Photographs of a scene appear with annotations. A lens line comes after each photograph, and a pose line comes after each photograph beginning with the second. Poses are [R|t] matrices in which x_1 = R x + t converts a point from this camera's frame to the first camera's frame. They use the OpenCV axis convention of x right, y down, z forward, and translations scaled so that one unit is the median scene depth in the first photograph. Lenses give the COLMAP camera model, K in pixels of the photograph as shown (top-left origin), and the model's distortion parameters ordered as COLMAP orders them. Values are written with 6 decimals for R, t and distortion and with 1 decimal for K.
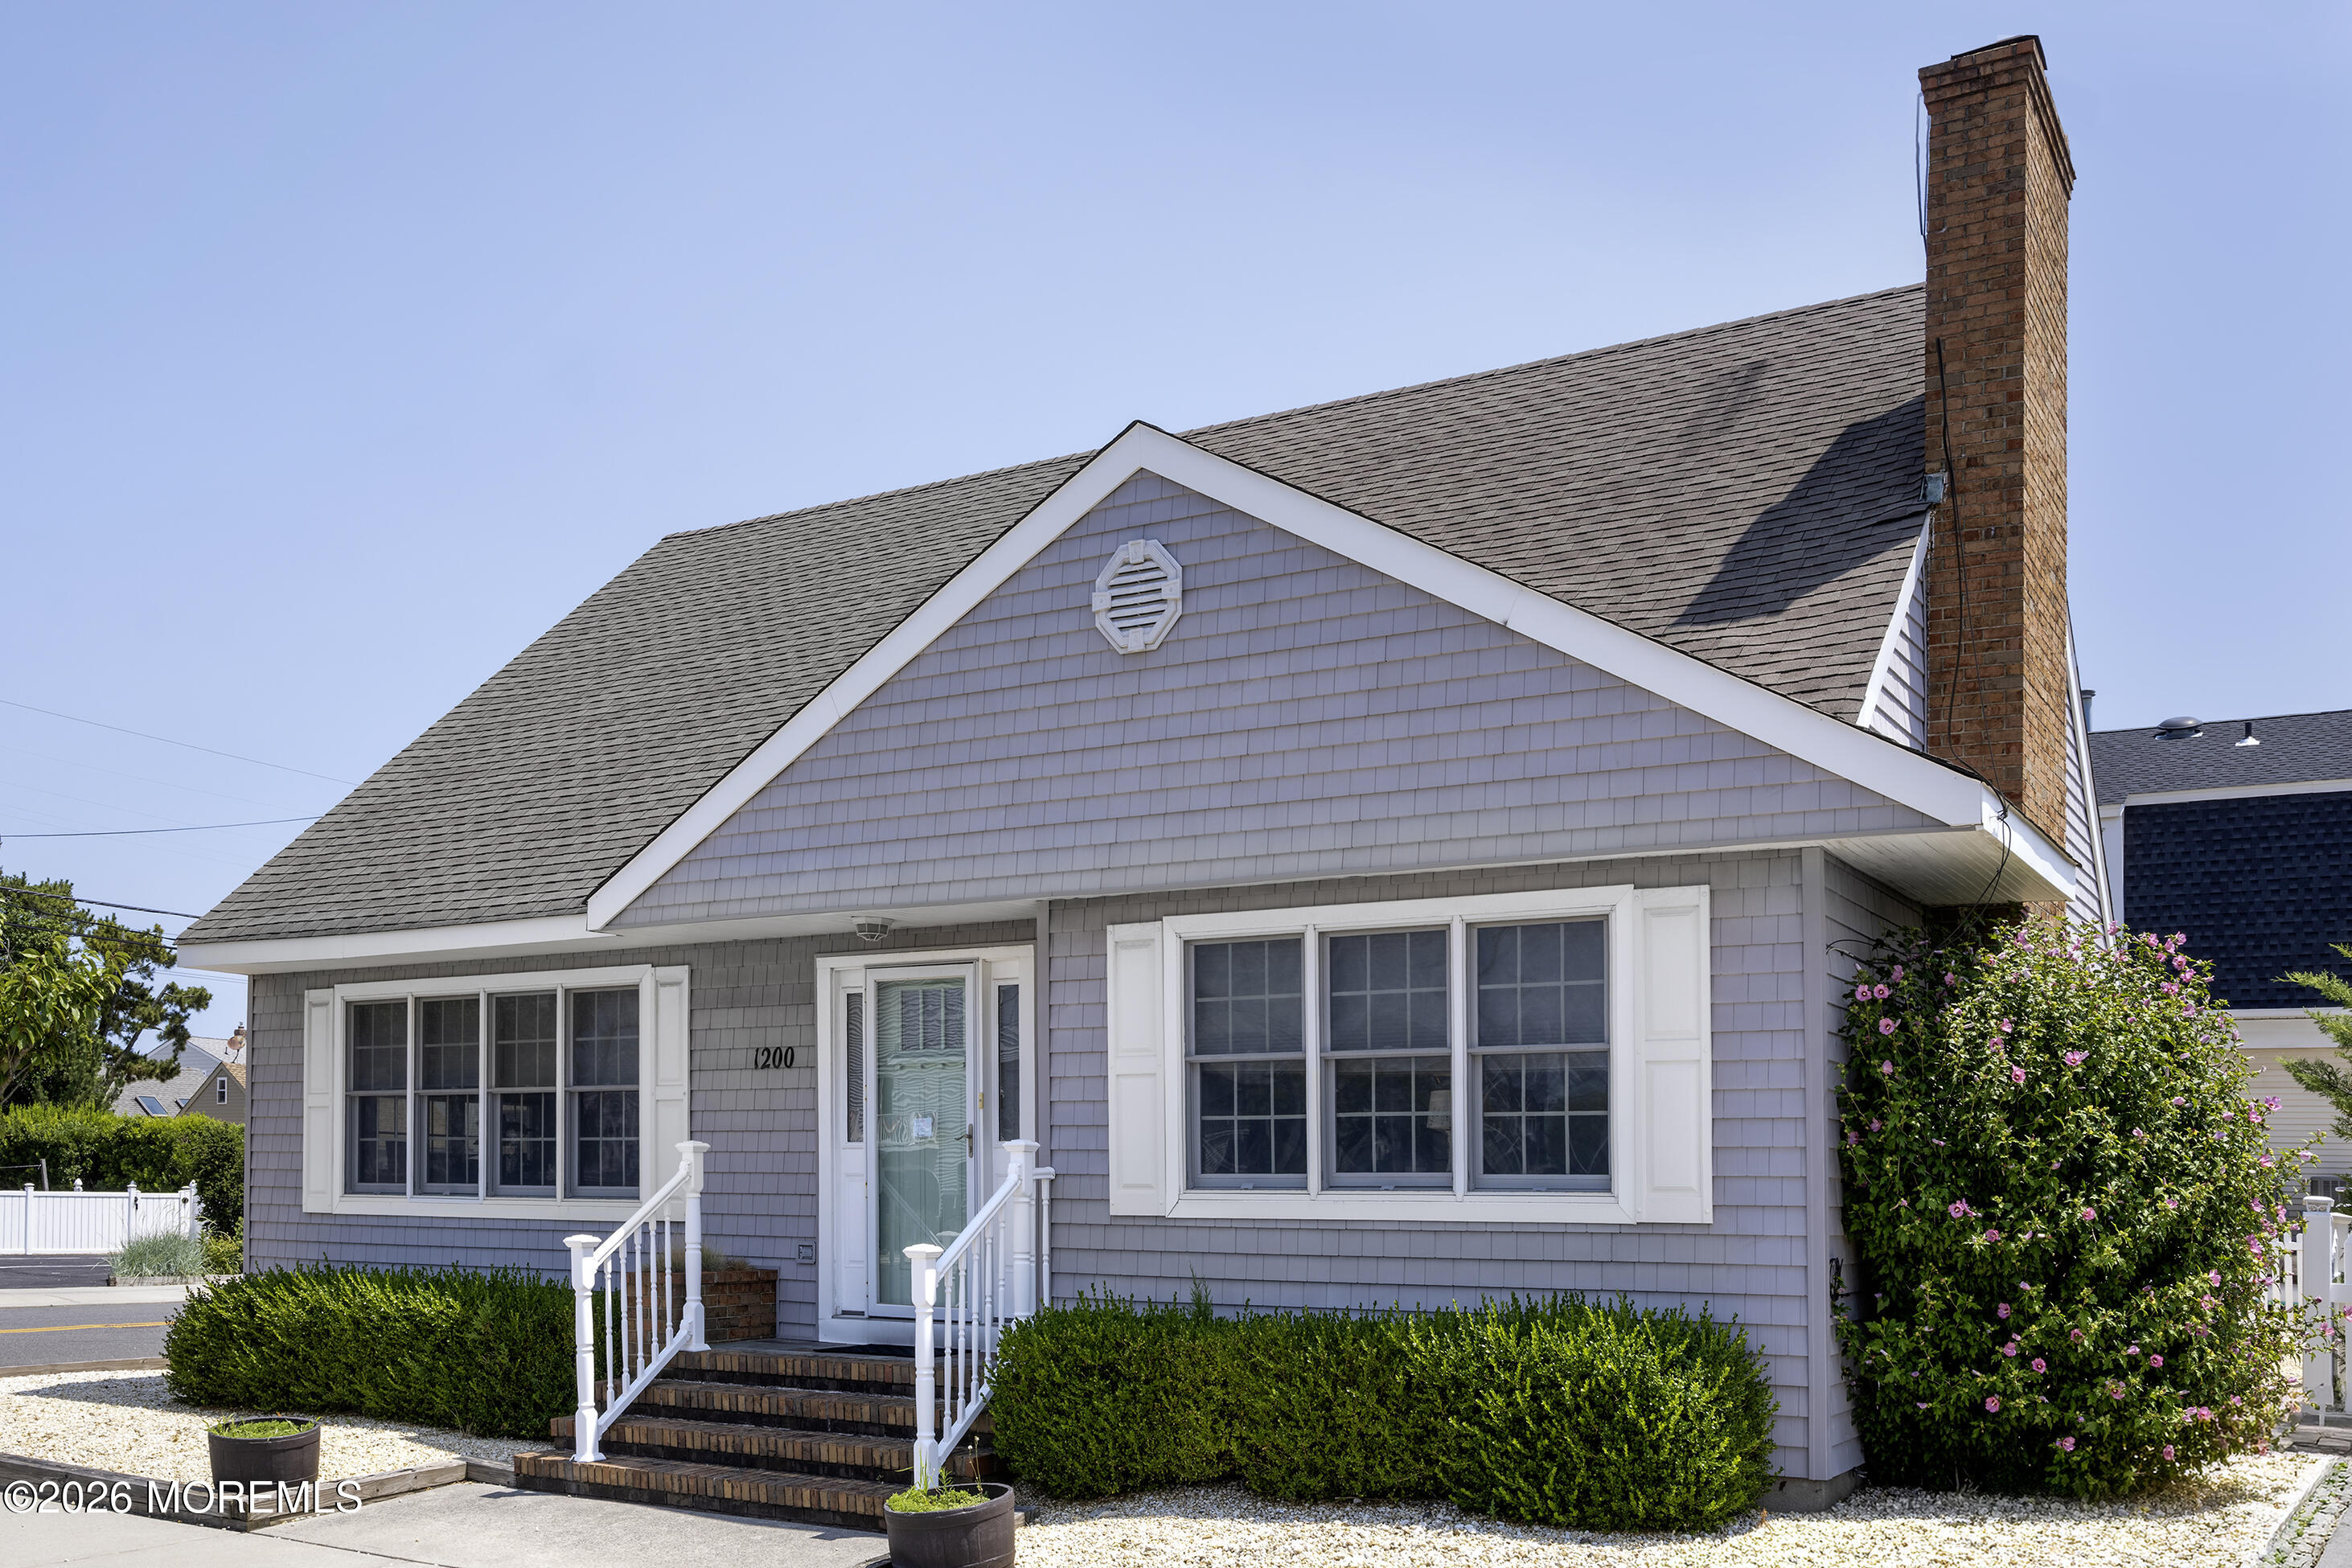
lens RADIAL K [[2104.0, 0, 1176.1], [0, 2104.0, 830.8], [0, 0, 1]] dist [-0.084336, -0.004350]
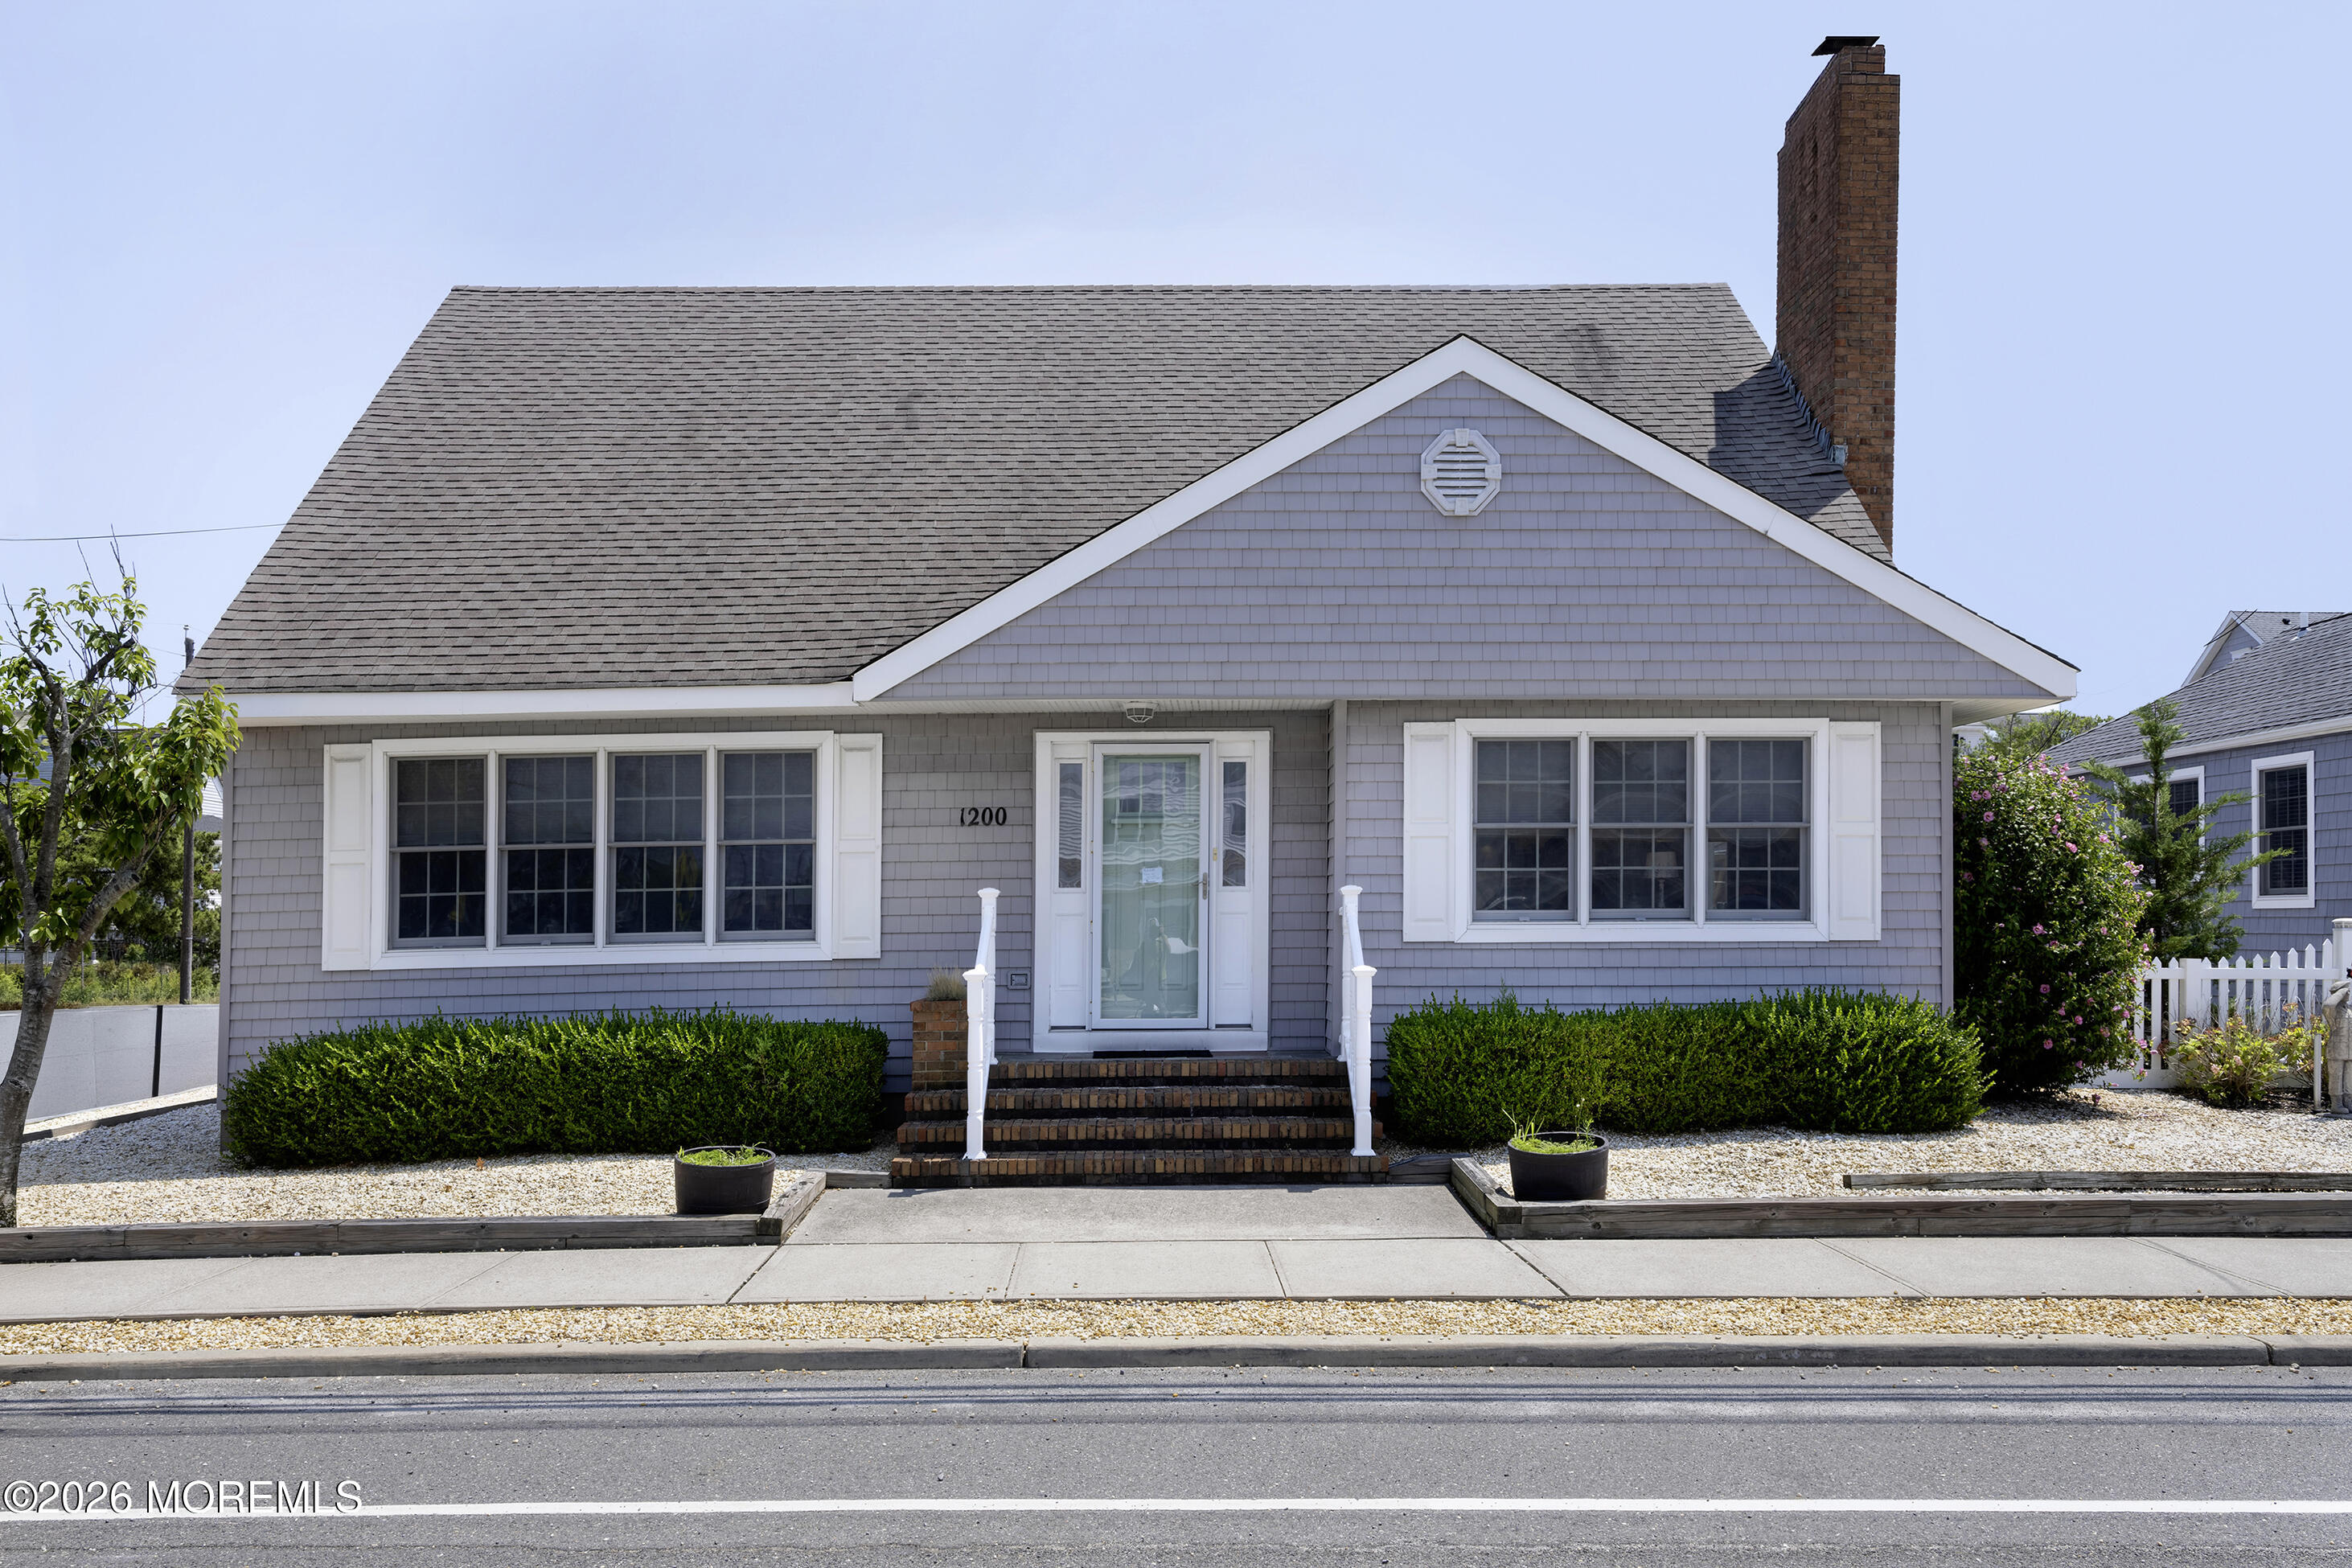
lens RADIAL K [[1853.4, 0, 1173.3], [0, 1853.4, 869.8], [0, 0, 1]] dist [-0.059907, 0.000307]
pose [[0.871691, 0.010082, 0.489953, -0.729143], [-0.073109, 0.991275, 0.109672, 0.020290], [-0.484573, -0.131420, 0.864823, 0.064039]]
